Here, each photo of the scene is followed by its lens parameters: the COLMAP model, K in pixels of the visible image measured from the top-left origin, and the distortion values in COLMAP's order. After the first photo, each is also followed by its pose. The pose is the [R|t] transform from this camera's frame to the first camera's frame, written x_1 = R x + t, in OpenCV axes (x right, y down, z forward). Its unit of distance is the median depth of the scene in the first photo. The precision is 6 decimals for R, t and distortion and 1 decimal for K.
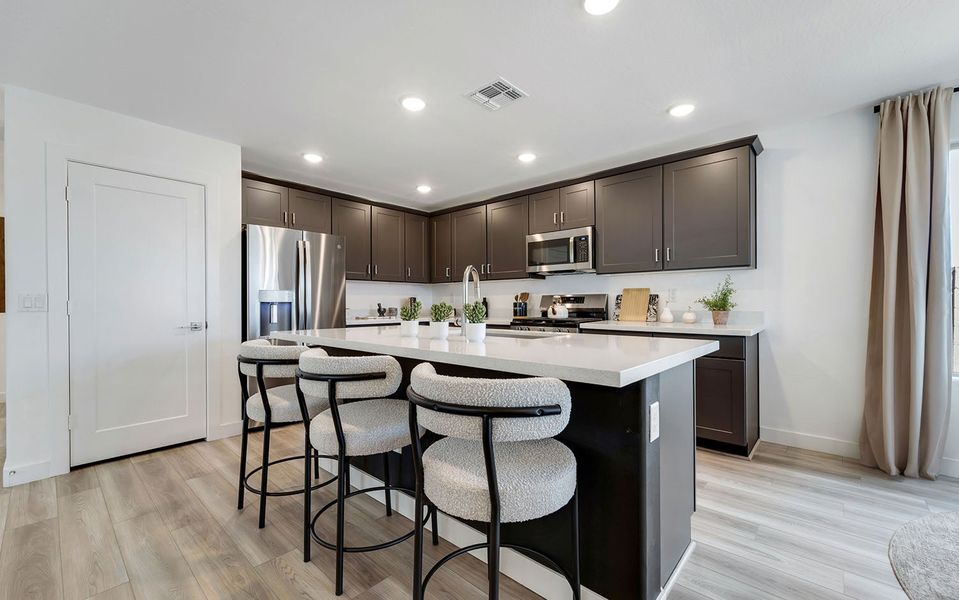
lens RADIAL K [[390.8, 0, 478.0], [0, 390.8, 306.2], [0, 0, 1]] dist [0.007953, -0.001810]
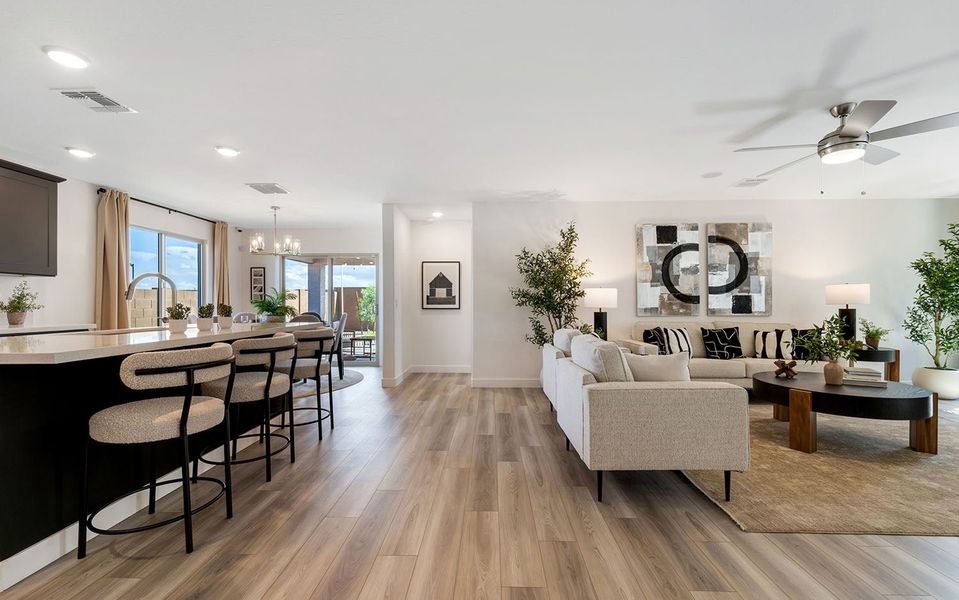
lens RADIAL K [[390.8, 0, 475.6], [0, 390.8, 304.0], [0, 0, 1]] dist [0.007953, -0.001810]
pose [[-0.642332, 0.005905, 0.766404, -0.990828], [0.009976, 0.999950, 0.000657, 0.001819], [-0.766362, 0.008068, -0.642358, 0.652038]]
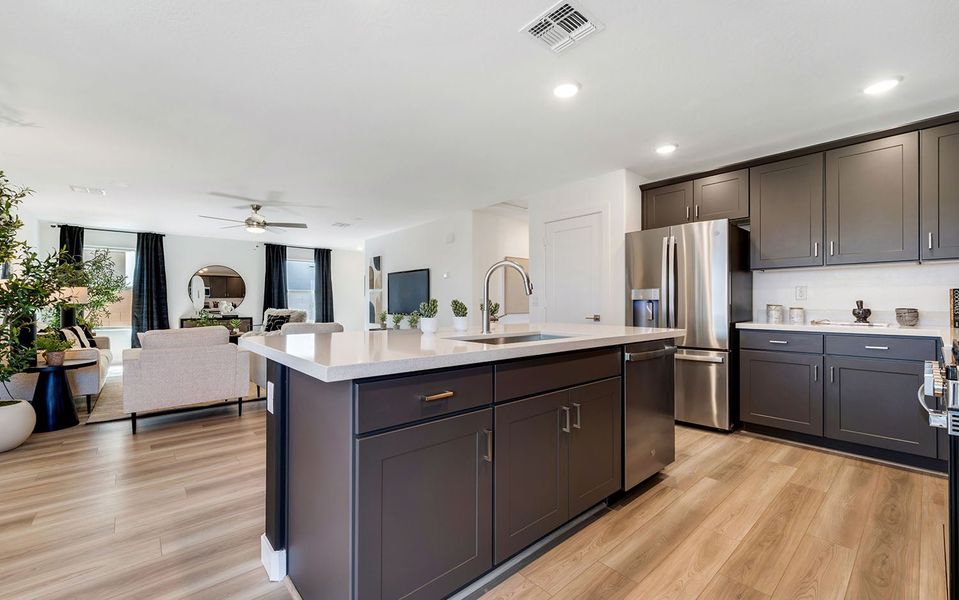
lens RADIAL K [[390.8, 0, 477.8], [0, 390.8, 302.2], [0, 0, 1]] dist [0.007953, -0.001810]
pose [[-0.111696, 0.000896, -0.993742, 0.597029], [-0.009425, 0.999954, 0.001961, -0.001316], [0.993698, 0.009585, -0.111682, 0.665863]]
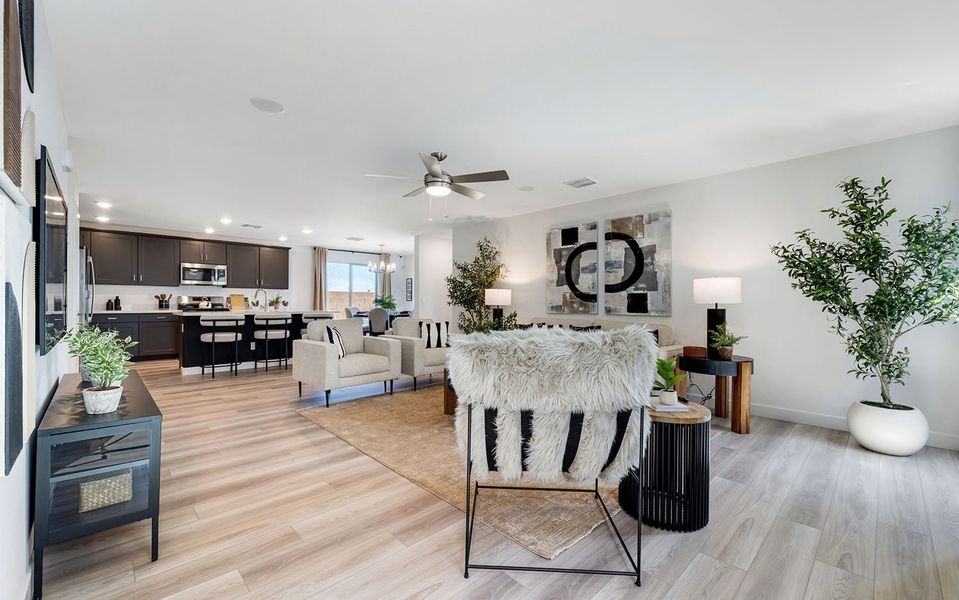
lens RADIAL K [[390.8, 0, 479.6], [0, 390.8, 298.8], [0, 0, 1]] dist [0.007953, -0.001810]
pose [[0.068496, 0.014866, 0.997541, -1.885737], [0.002808, 0.999882, -0.015093, 0.018120], [-0.997647, 0.003835, 0.068446, -0.583248]]
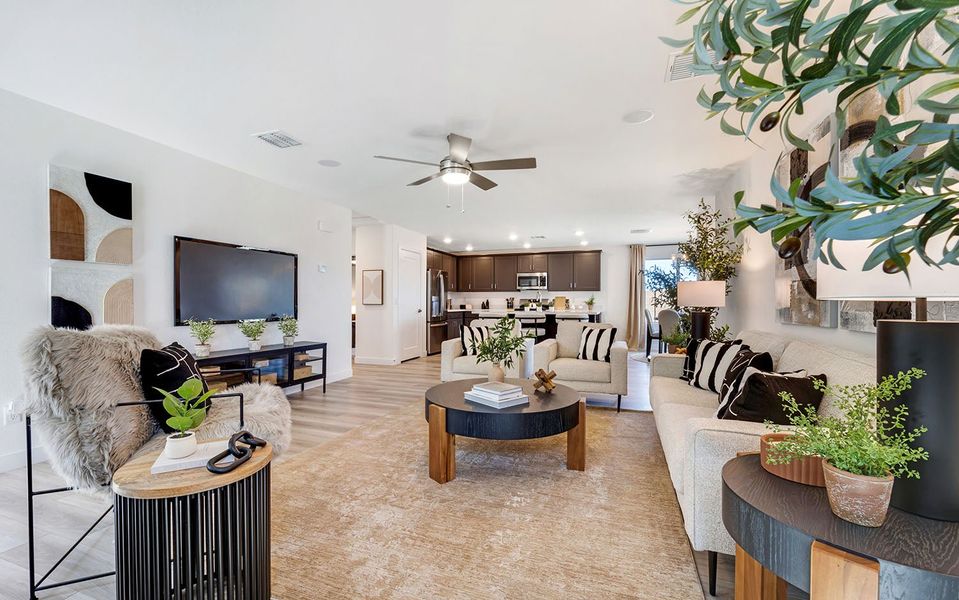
lens RADIAL K [[390.8, 0, 485.0], [0, 390.8, 305.6], [0, 0, 1]] dist [0.007953, -0.001810]
pose [[0.918382, 0.003082, 0.395682, -1.166656], [-0.002192, 0.999994, -0.002703, 0.022314], [-0.395688, 0.001615, 0.918383, -1.274224]]
